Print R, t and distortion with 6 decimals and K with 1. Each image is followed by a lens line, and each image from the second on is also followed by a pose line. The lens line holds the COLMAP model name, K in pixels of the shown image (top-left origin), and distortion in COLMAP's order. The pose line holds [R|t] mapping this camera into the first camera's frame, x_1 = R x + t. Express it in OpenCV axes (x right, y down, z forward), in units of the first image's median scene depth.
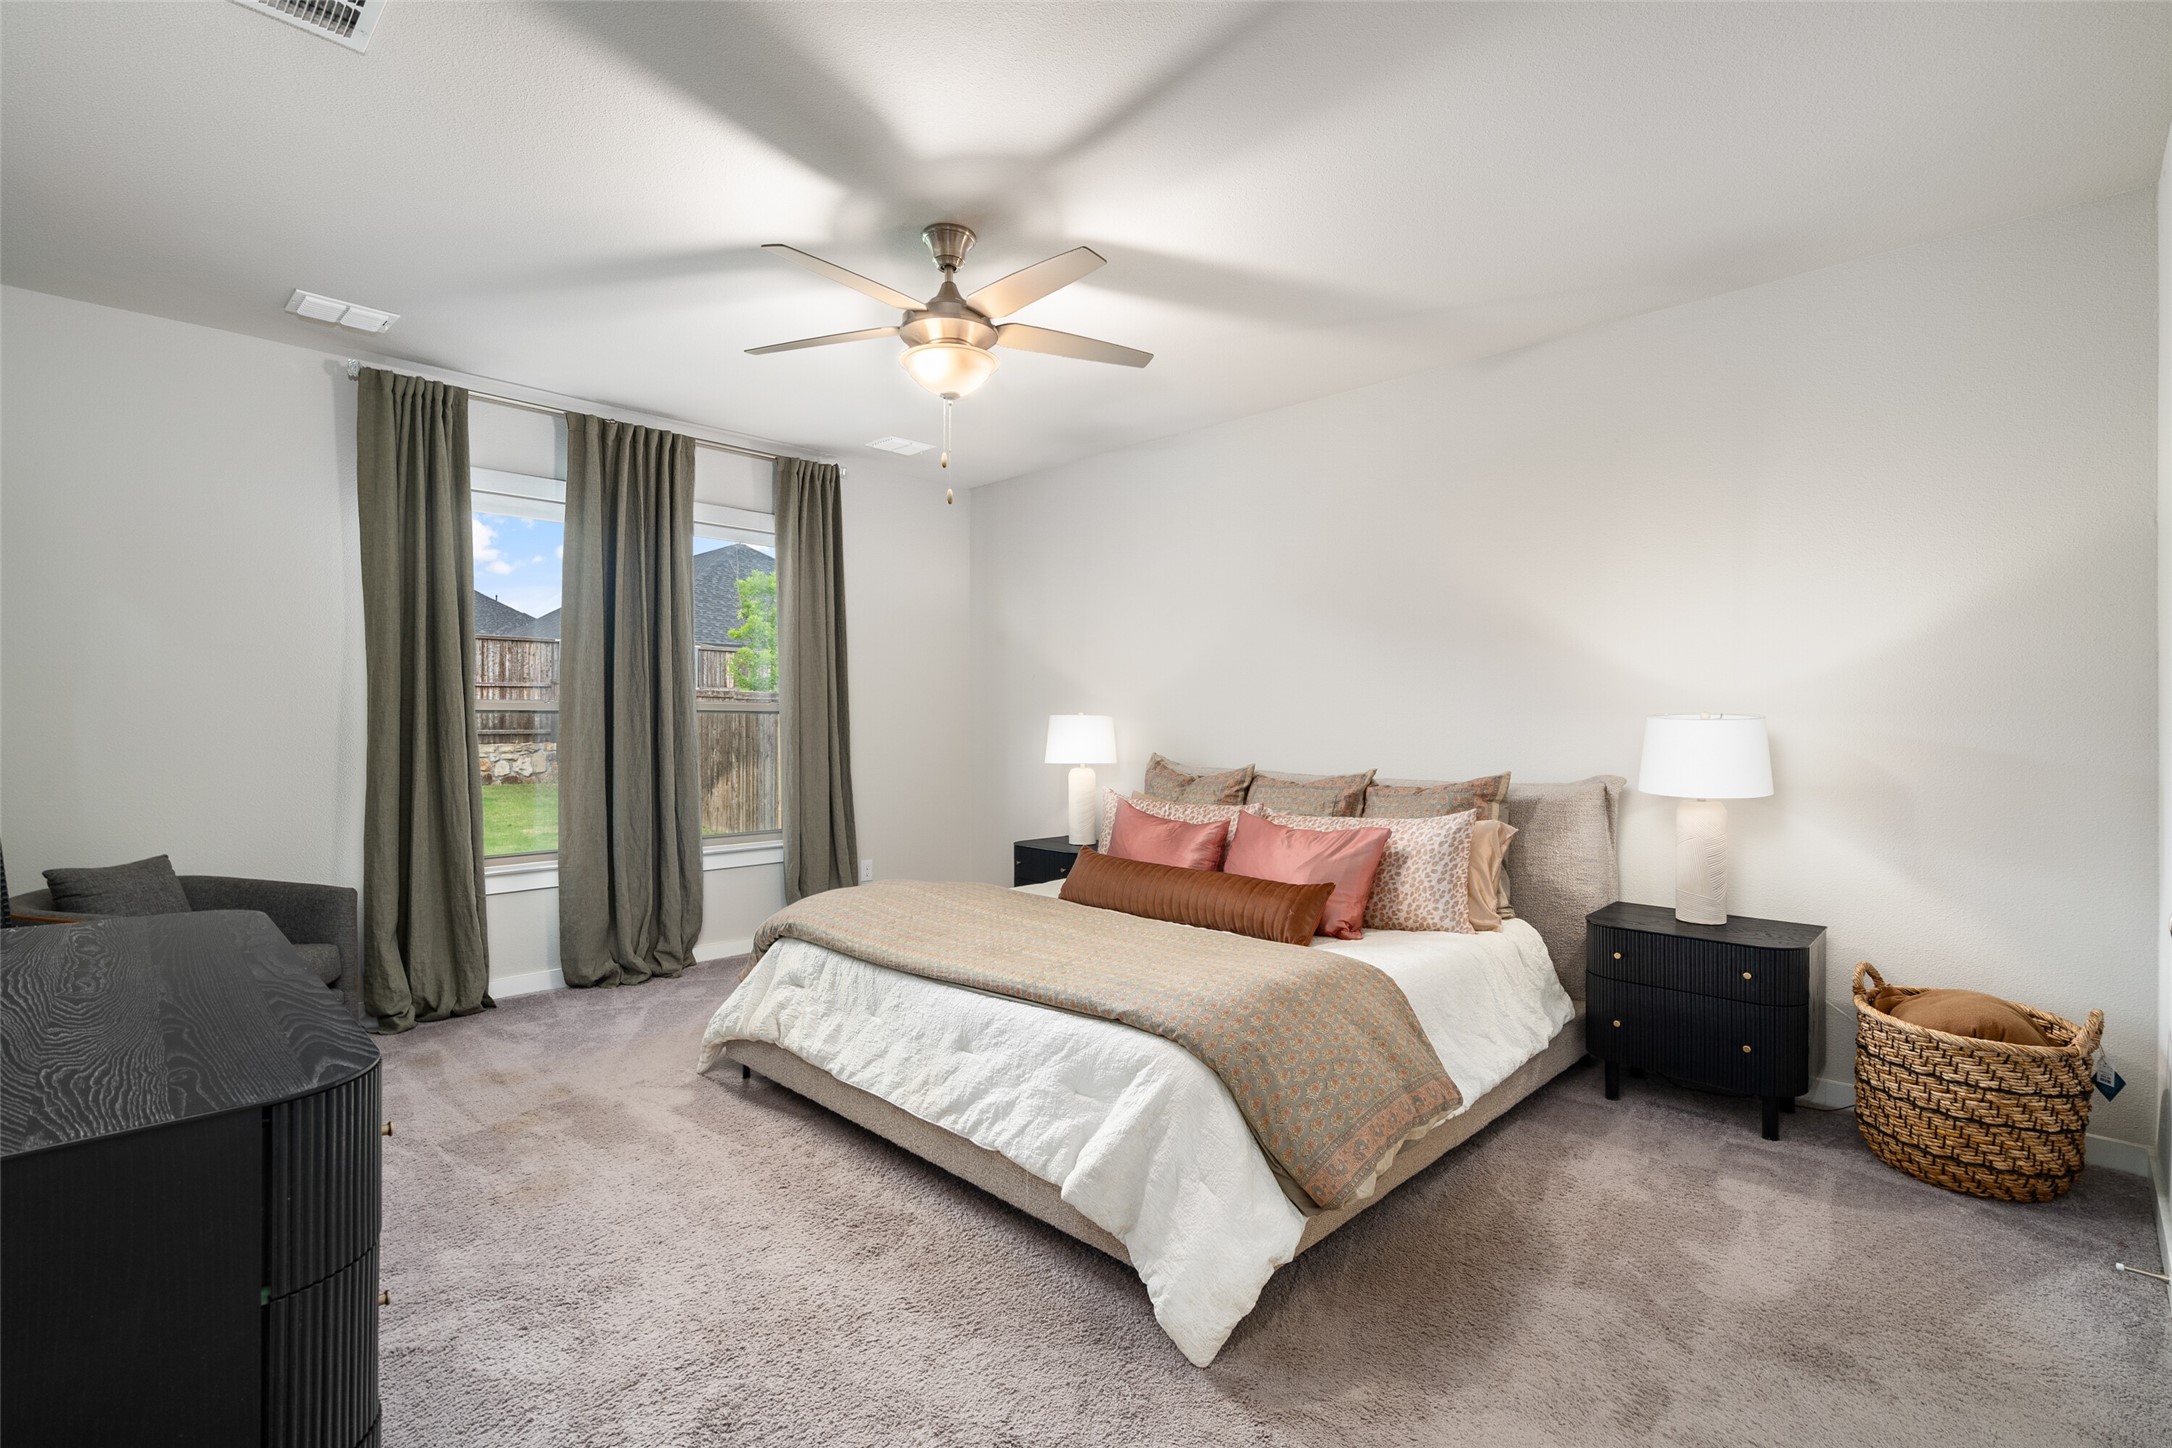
lens RADIAL K [[986.5, 0, 1086.0], [0, 986.5, 724.0], [0, 0, 1]] dist [-0.002526, -0.000251]
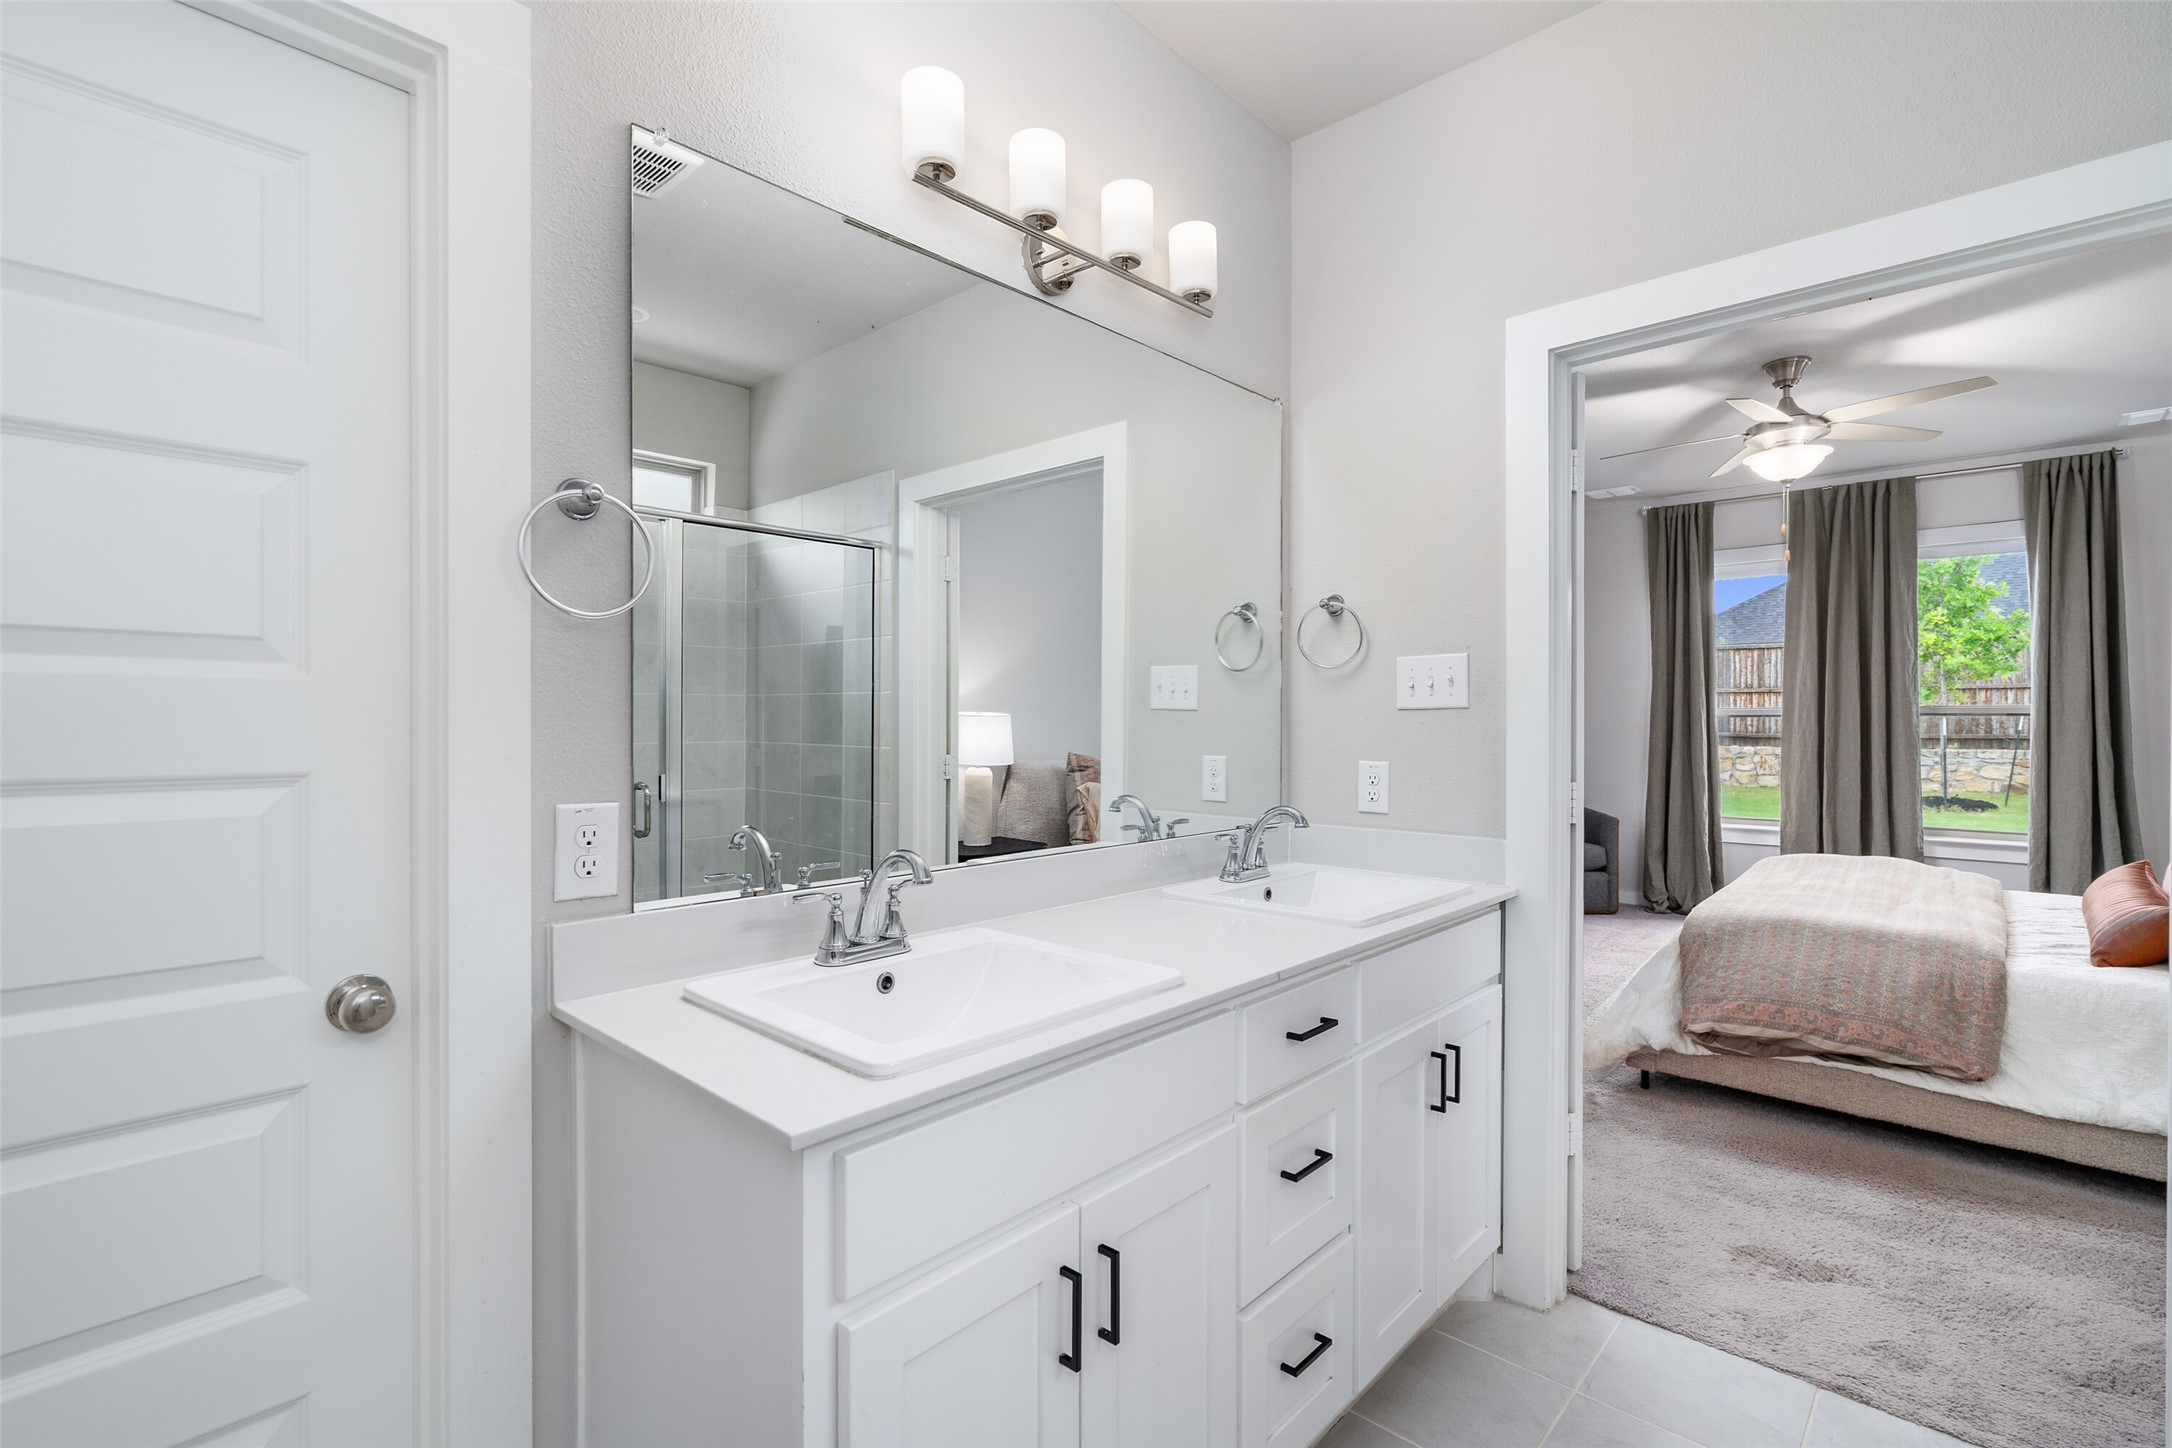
lens RADIAL K [[986.5, 0, 1086.0], [0, 986.5, 724.0], [0, 0, 1]] dist [-0.002526, -0.000251]
pose [[0.039222, 0.005696, -0.999214, 0.775045], [-0.011650, 0.999918, 0.005243, 0.002367], [0.999163, 0.011435, 0.039285, -0.005277]]
